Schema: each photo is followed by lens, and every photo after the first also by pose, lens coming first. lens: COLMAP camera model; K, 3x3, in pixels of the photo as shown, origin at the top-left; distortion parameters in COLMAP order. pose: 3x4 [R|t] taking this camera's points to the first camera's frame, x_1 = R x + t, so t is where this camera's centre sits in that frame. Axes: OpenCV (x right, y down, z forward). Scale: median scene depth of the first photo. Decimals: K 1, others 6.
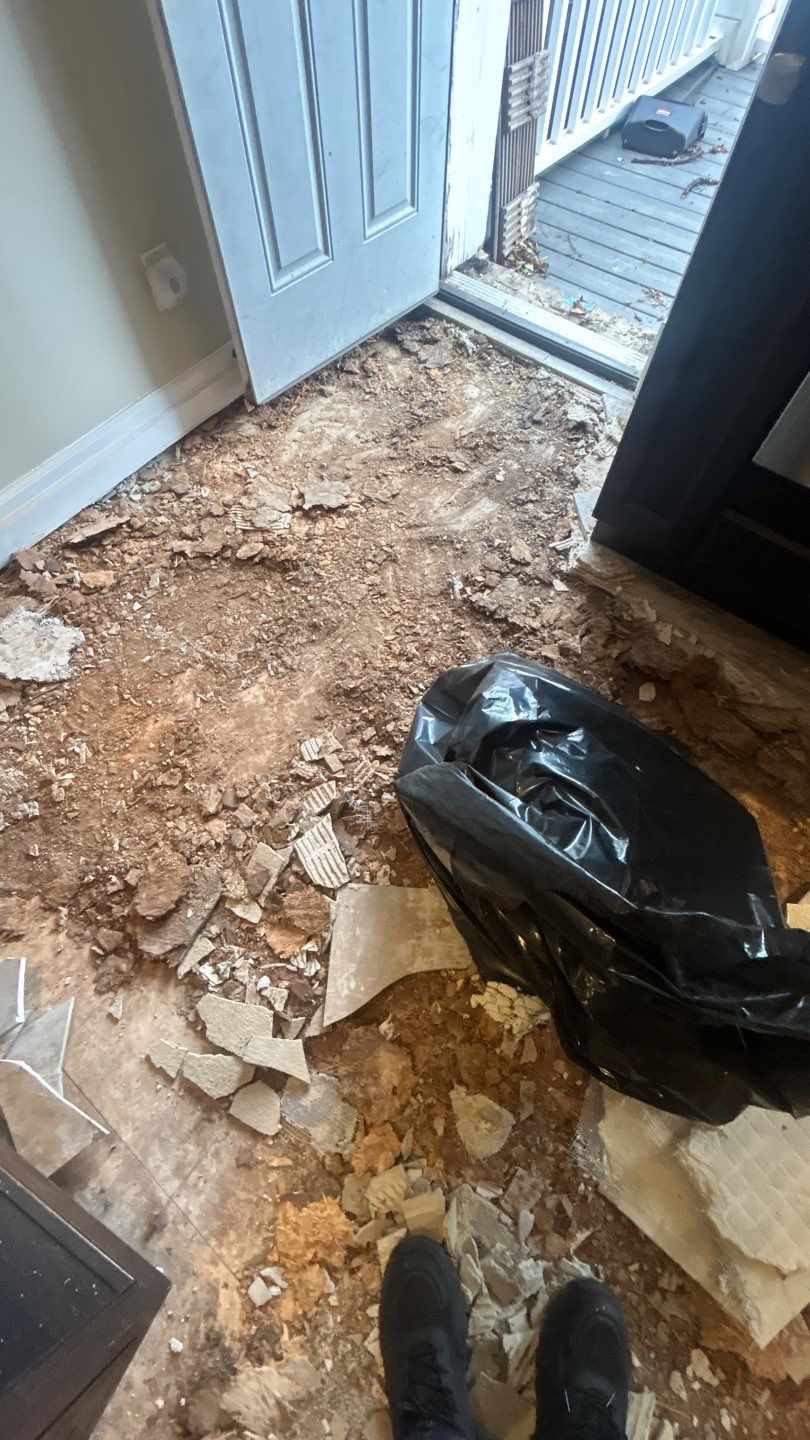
lens RADIAL K [[583.7, 0, 403.2], [0, 583.7, 718.1], [0, 0, 1]] dist [0.000357, 0.000039]
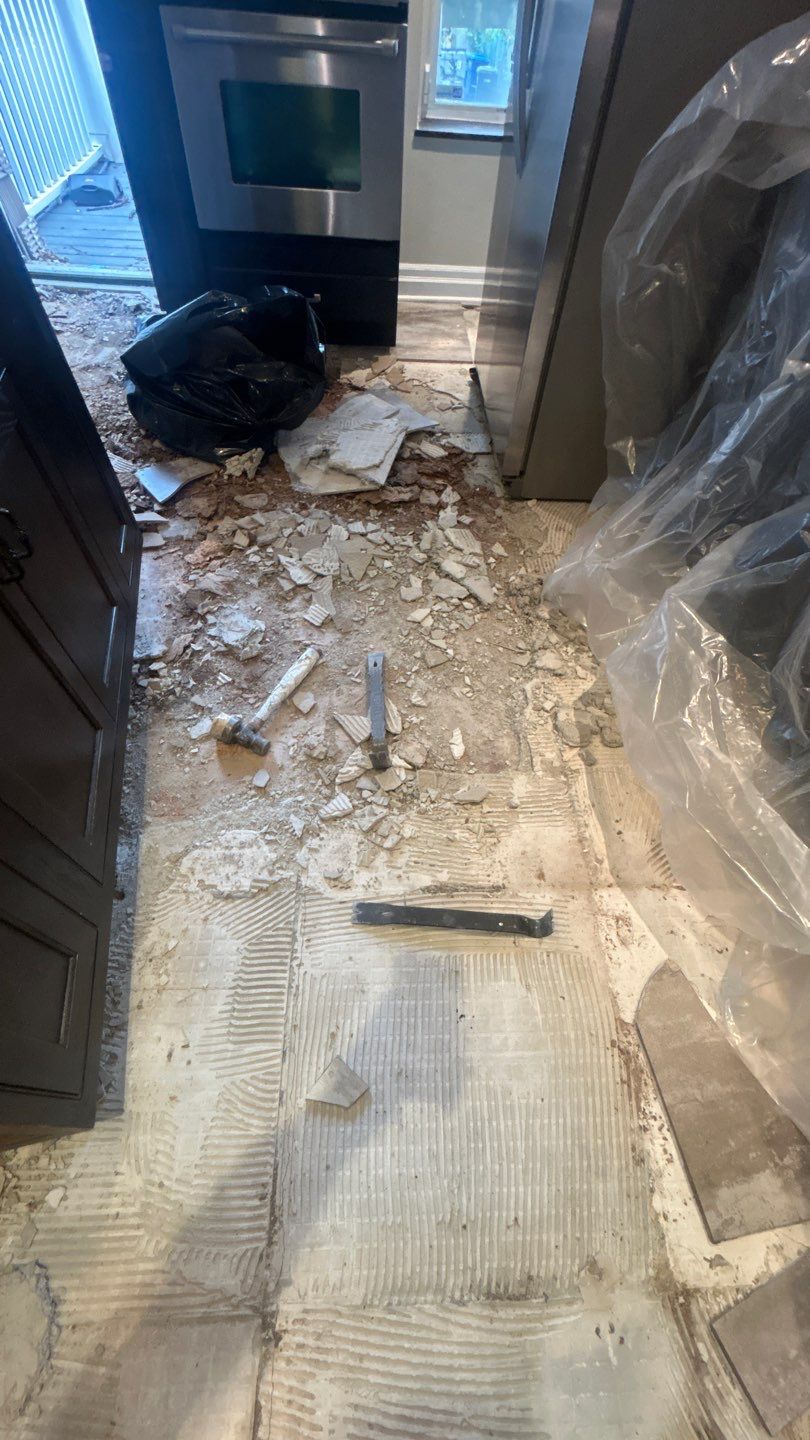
lens RADIAL K [[583.7, 0, 401.4], [0, 583.7, 716.5], [0, 0, 1]] dist [0.000357, 0.000039]
pose [[0.762721, -0.499623, 0.410651, -0.539627], [0.556308, 0.830669, -0.022615, 1.279242], [-0.329816, 0.245697, 0.911512, -0.676463]]
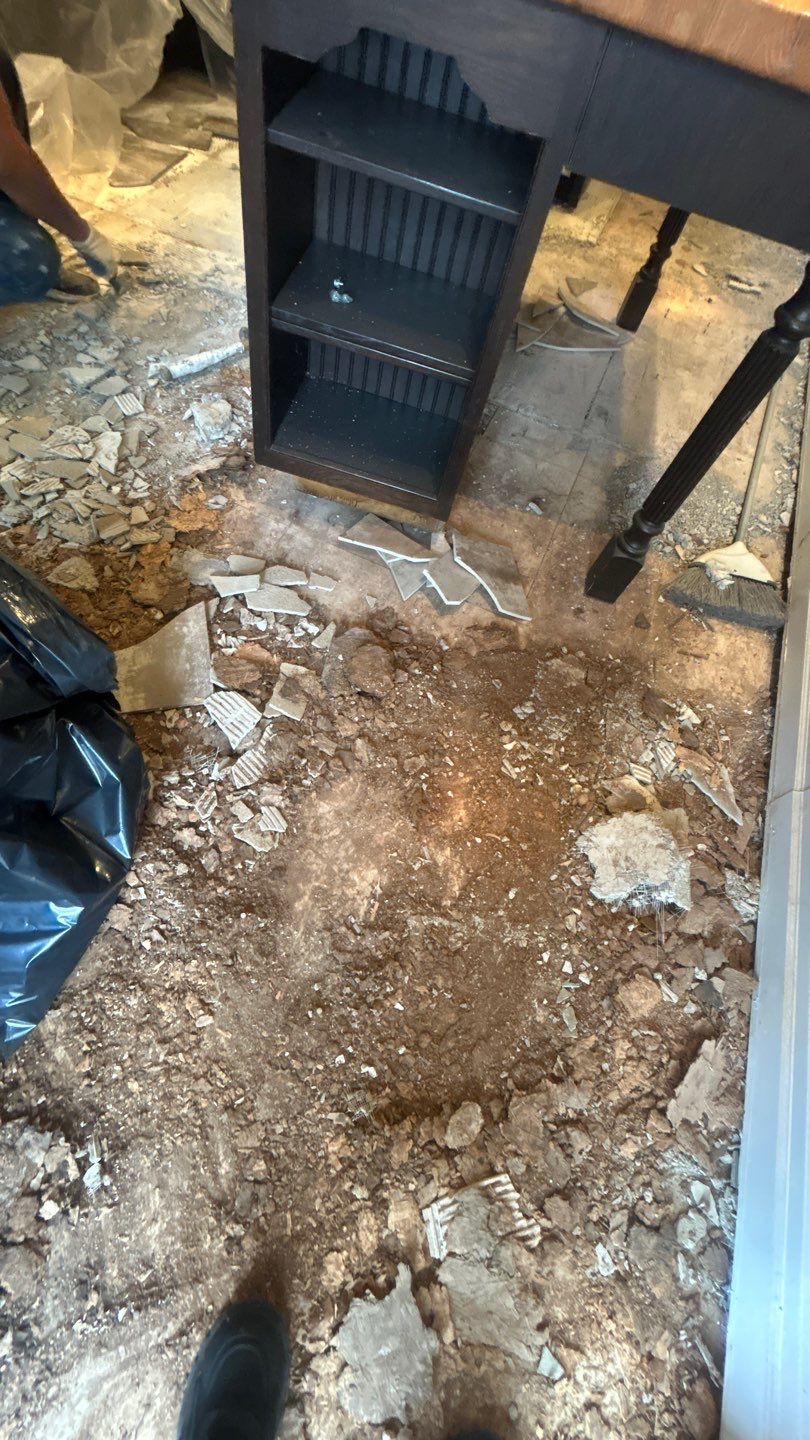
lens RADIAL K [[583.7, 0, 403.7], [0, 583.7, 727.3], [0, 0, 1]] dist [0.000357, 0.000039]
pose [[-0.952281, 0.175479, -0.249738, -0.148062], [-0.305163, -0.563753, 0.767501, -0.593482], [-0.006110, 0.807087, 0.590401, 0.370330]]
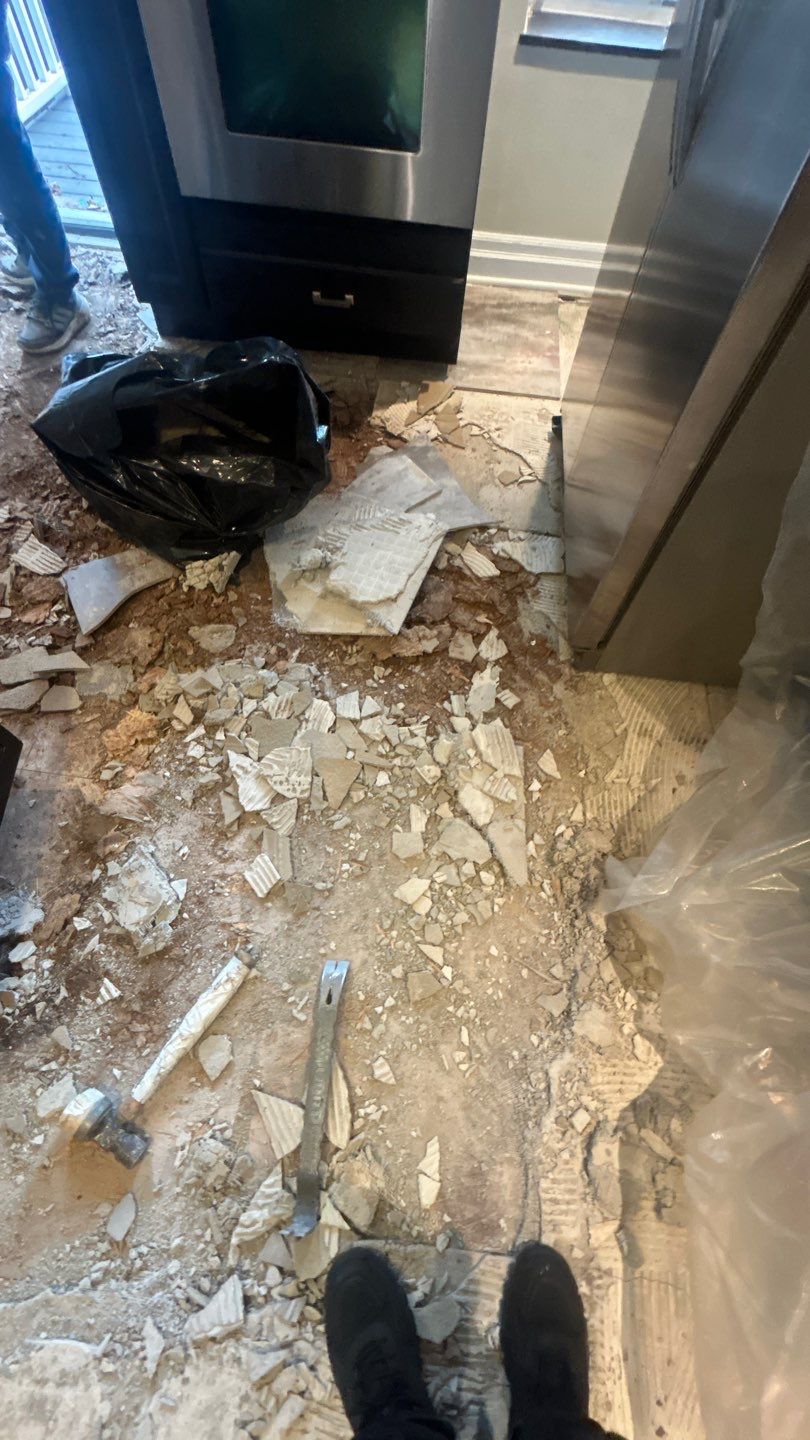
lens RADIAL K [[583.7, 0, 401.1], [0, 583.7, 719.2], [0, 0, 1]] dist [0.000357, 0.000039]
pose [[0.844970, -0.451610, 0.286486, 0.009671], [0.458310, 0.887531, 0.047332, 0.785054], [-0.275641, 0.091306, 0.956915, -0.412617]]
